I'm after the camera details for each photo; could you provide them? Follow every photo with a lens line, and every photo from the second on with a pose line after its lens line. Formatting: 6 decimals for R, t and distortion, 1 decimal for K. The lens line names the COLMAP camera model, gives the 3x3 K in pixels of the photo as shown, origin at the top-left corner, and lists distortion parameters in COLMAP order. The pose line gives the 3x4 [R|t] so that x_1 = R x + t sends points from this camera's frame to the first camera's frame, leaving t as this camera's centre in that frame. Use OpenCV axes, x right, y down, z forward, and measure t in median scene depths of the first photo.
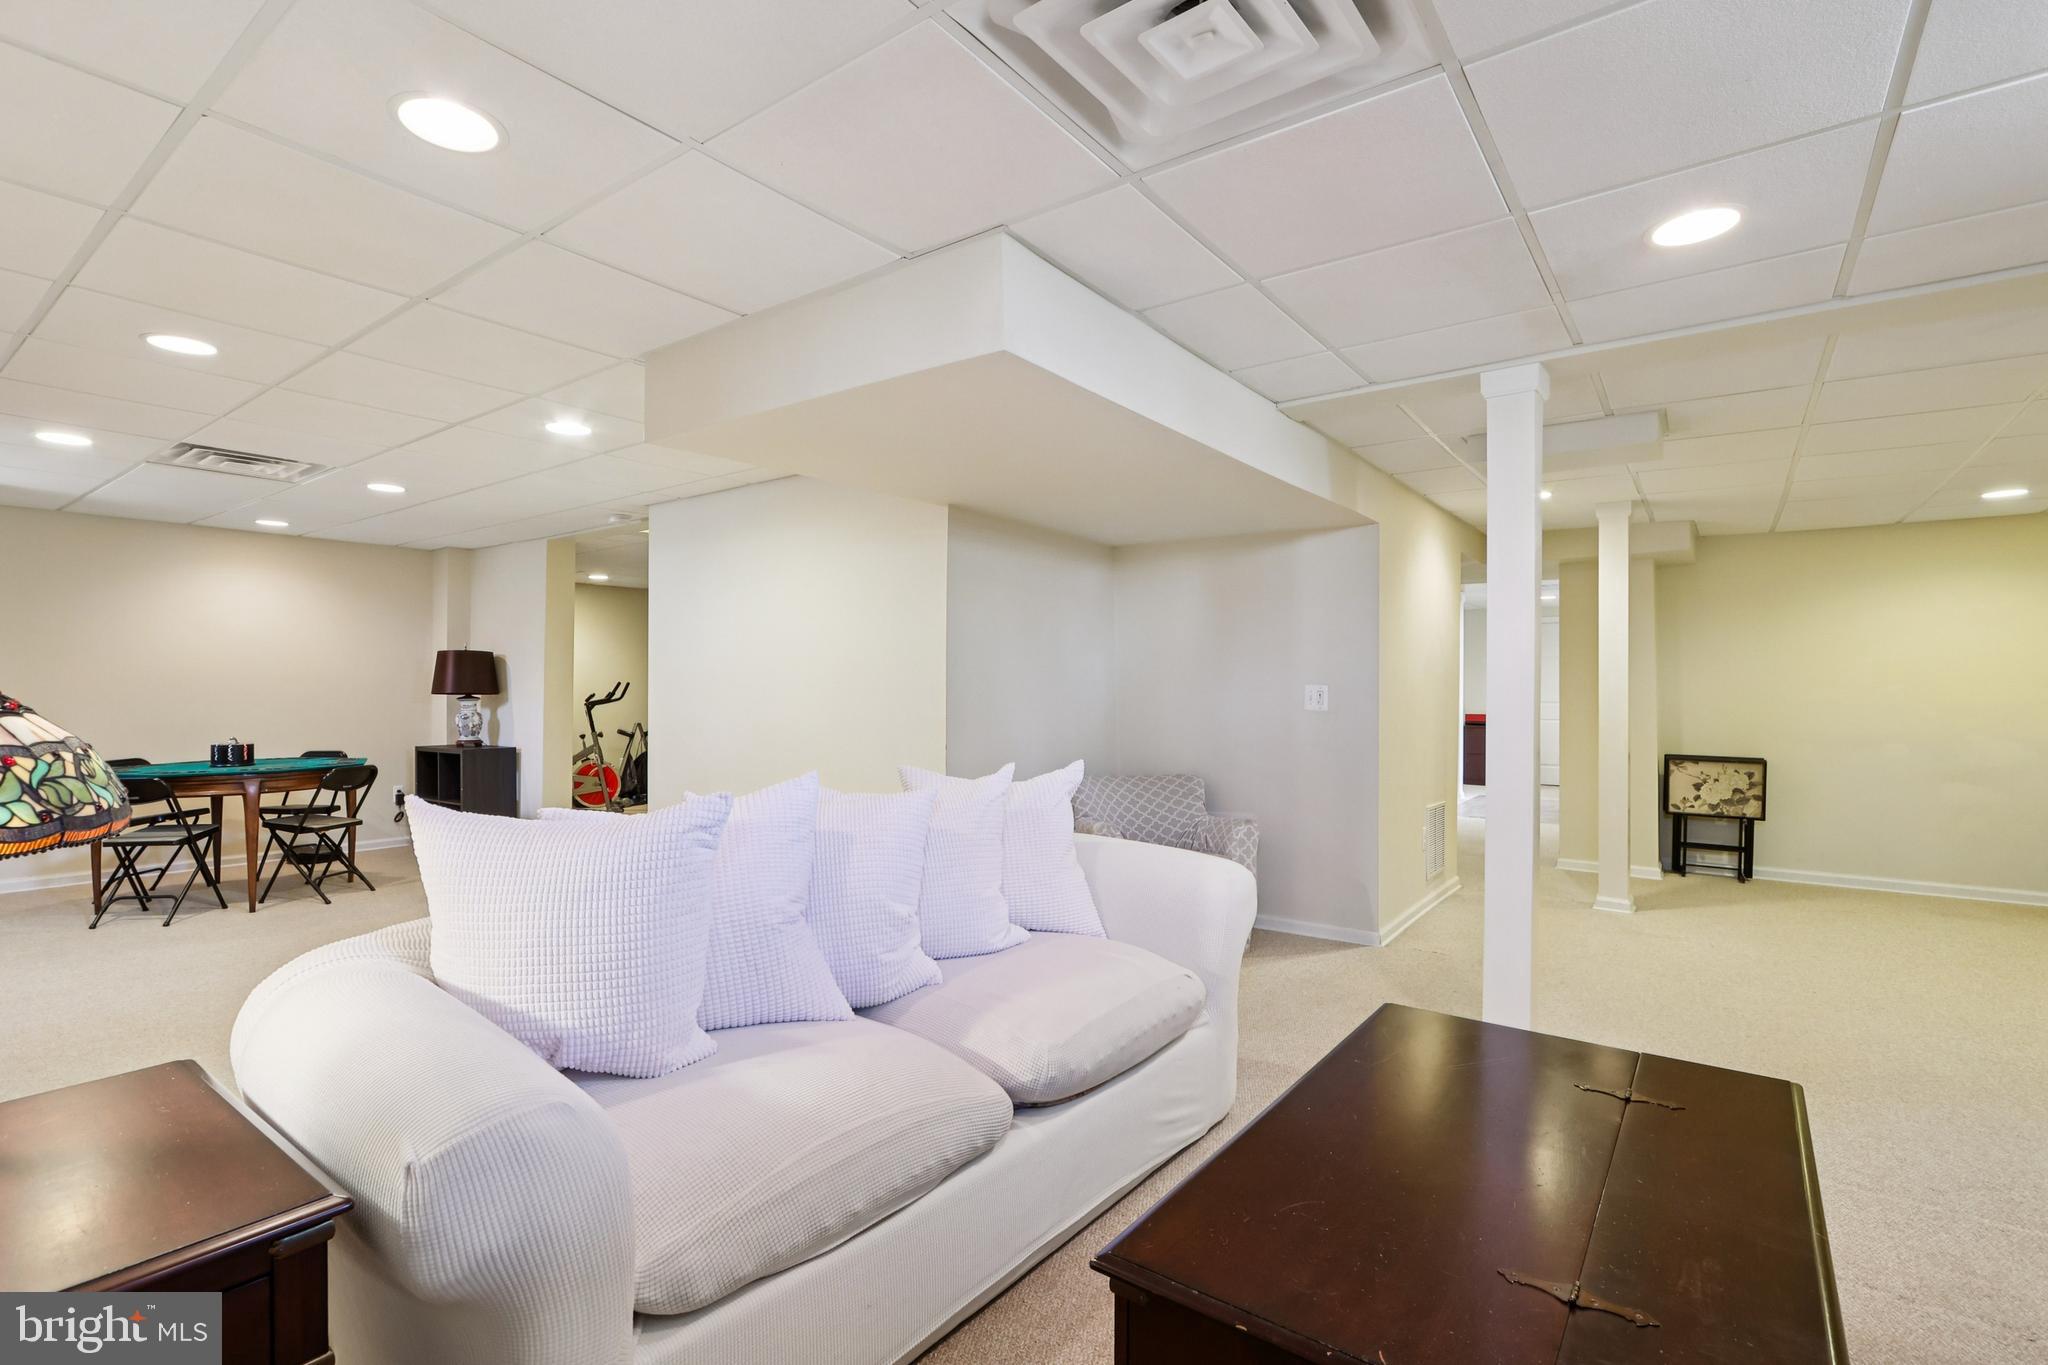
lens RADIAL K [[947.5, 0, 1020.3], [0, 947.5, 684.3], [0, 0, 1]] dist [-0.017977, 0.005873]
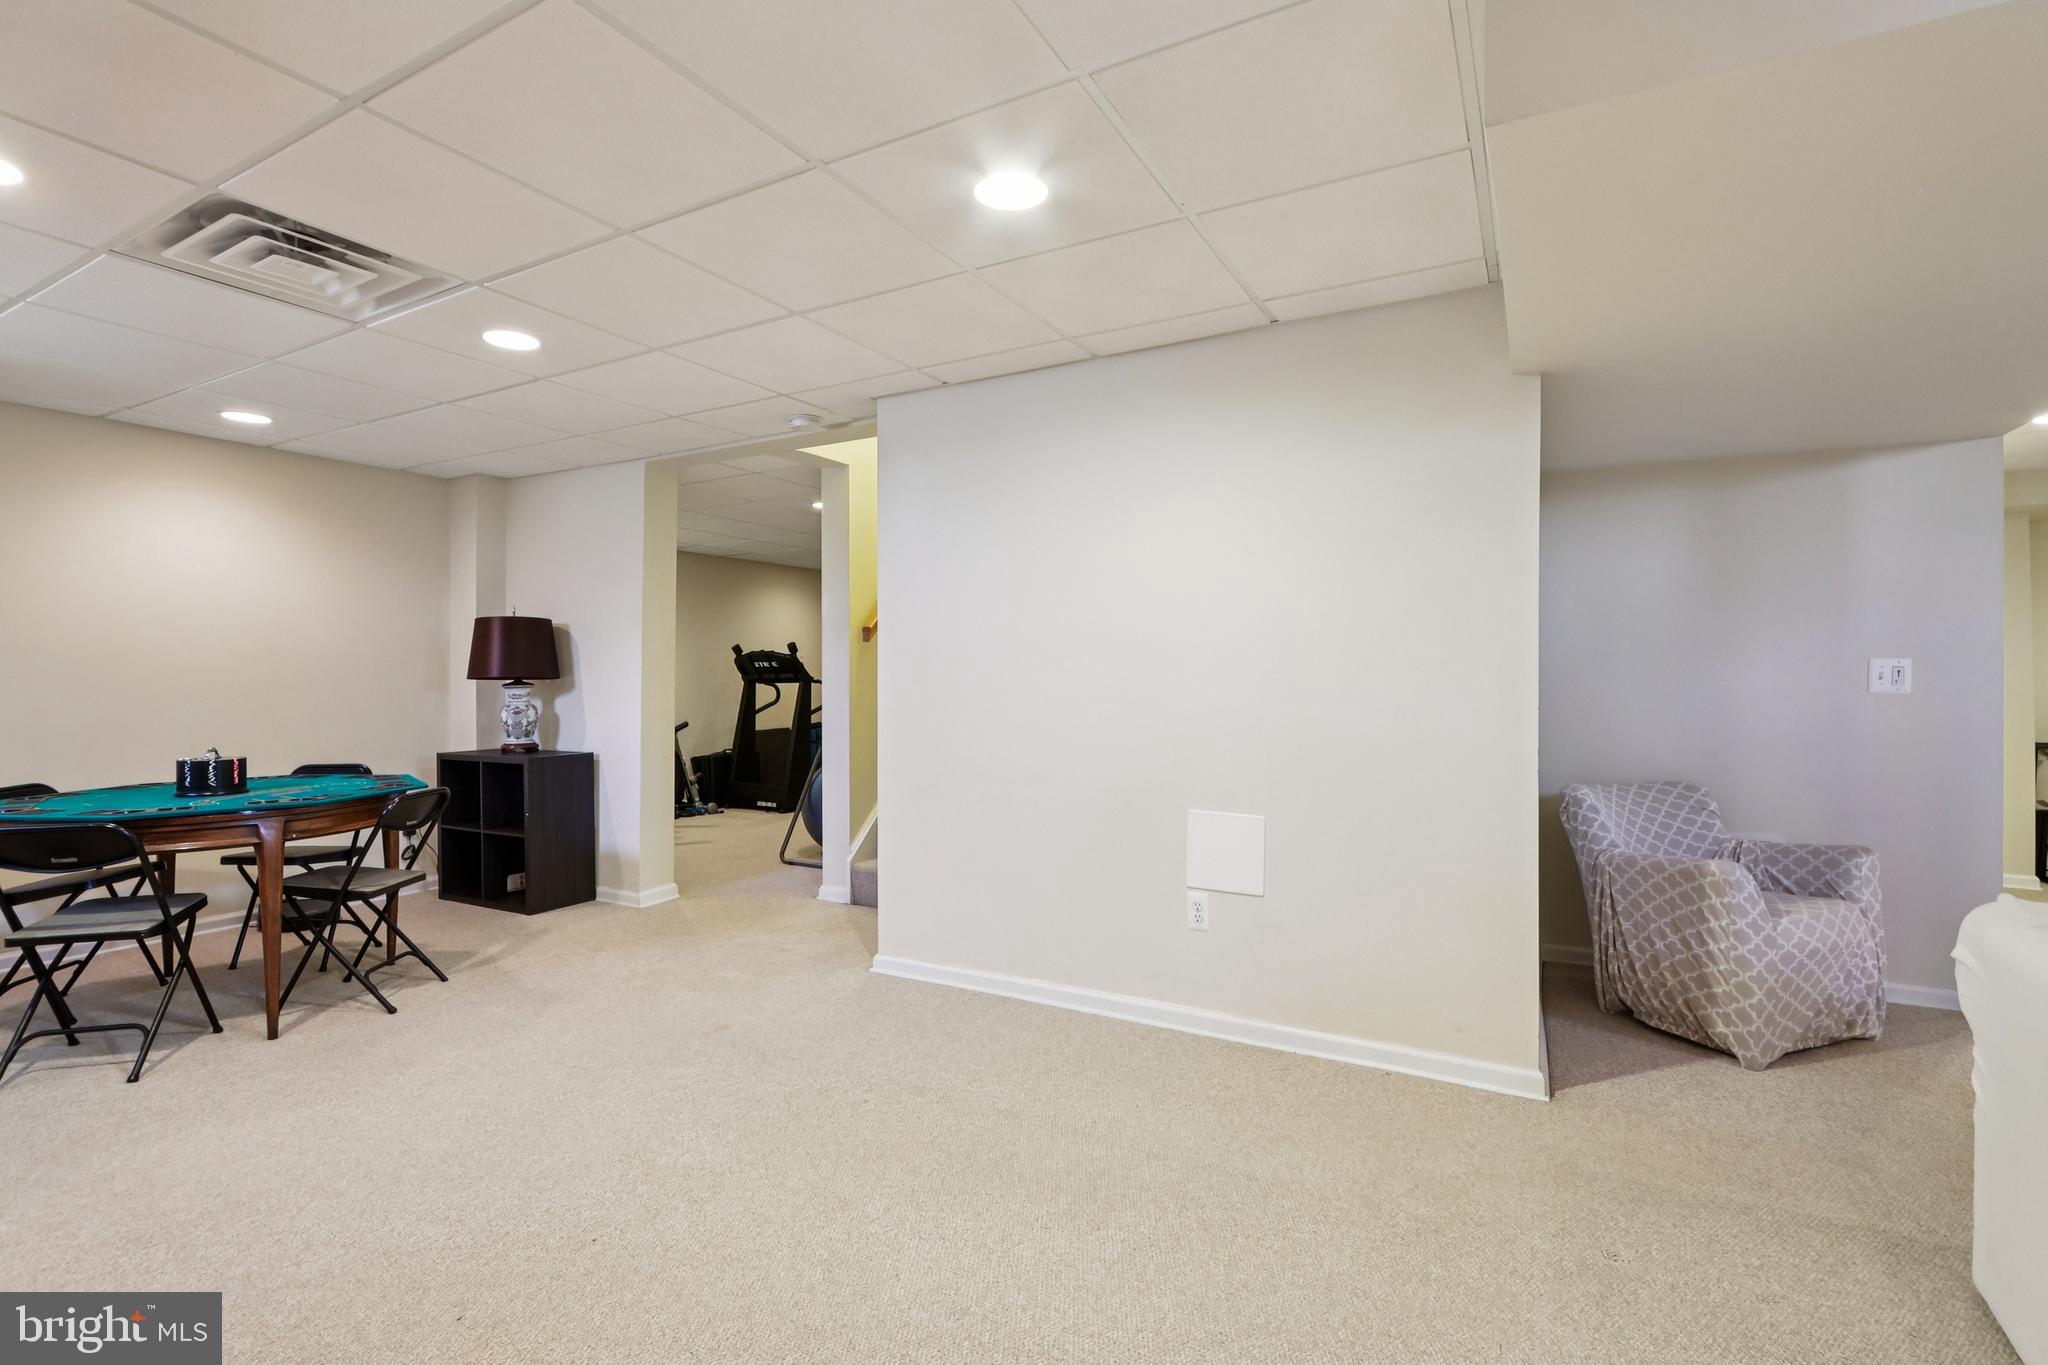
lens RADIAL K [[947.5, 0, 1018.0], [0, 947.5, 681.0], [0, 0, 1]] dist [-0.017977, 0.005873]
pose [[0.991651, -0.004285, 0.128882, -0.378545], [0.002981, 0.999942, 0.010307, 0.007379], [-0.128919, -0.009837, 0.991606, 0.307047]]
